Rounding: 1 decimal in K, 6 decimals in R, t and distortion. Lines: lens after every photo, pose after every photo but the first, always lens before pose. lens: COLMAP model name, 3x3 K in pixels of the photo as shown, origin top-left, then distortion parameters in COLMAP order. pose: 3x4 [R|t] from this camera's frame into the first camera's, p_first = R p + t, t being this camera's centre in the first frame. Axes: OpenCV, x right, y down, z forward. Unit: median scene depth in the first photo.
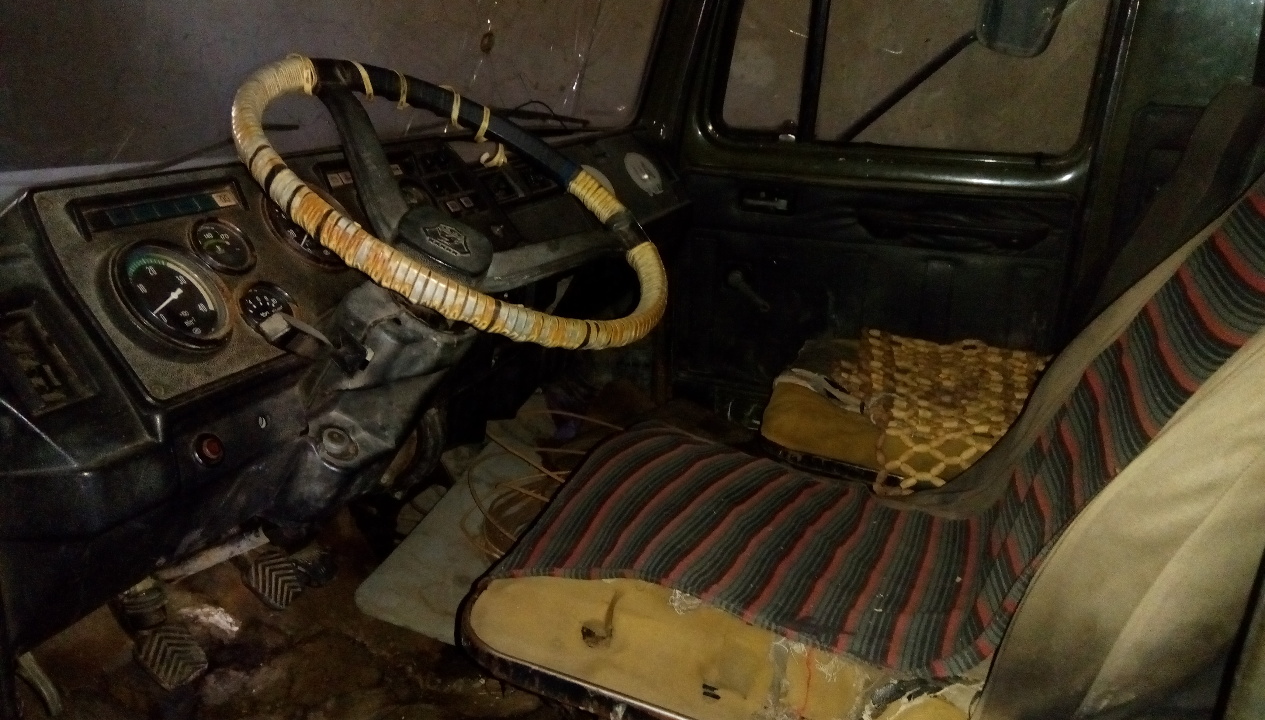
lens RADIAL K [[987.6, 0, 633.9], [0, 987.6, 382.4], [0, 0, 1]] dist [0.103131, -0.143784]
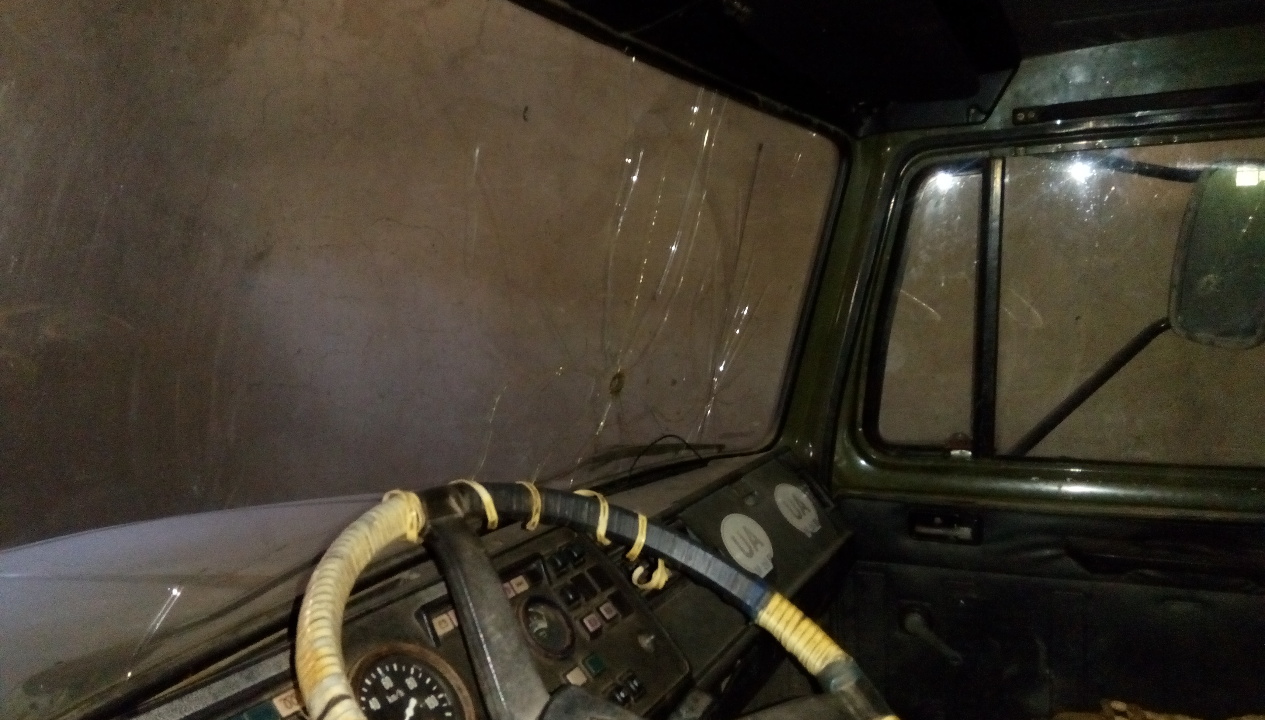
lens RADIAL K [[987.6, 0, 633.9], [0, 987.6, 382.4], [0, 0, 1]] dist [0.103131, -0.143784]
pose [[0.994627, -0.055587, -0.087337, -0.071218], [0.032247, 0.968003, -0.248858, -0.160391], [0.098376, 0.244704, 0.964594, 0.217020]]
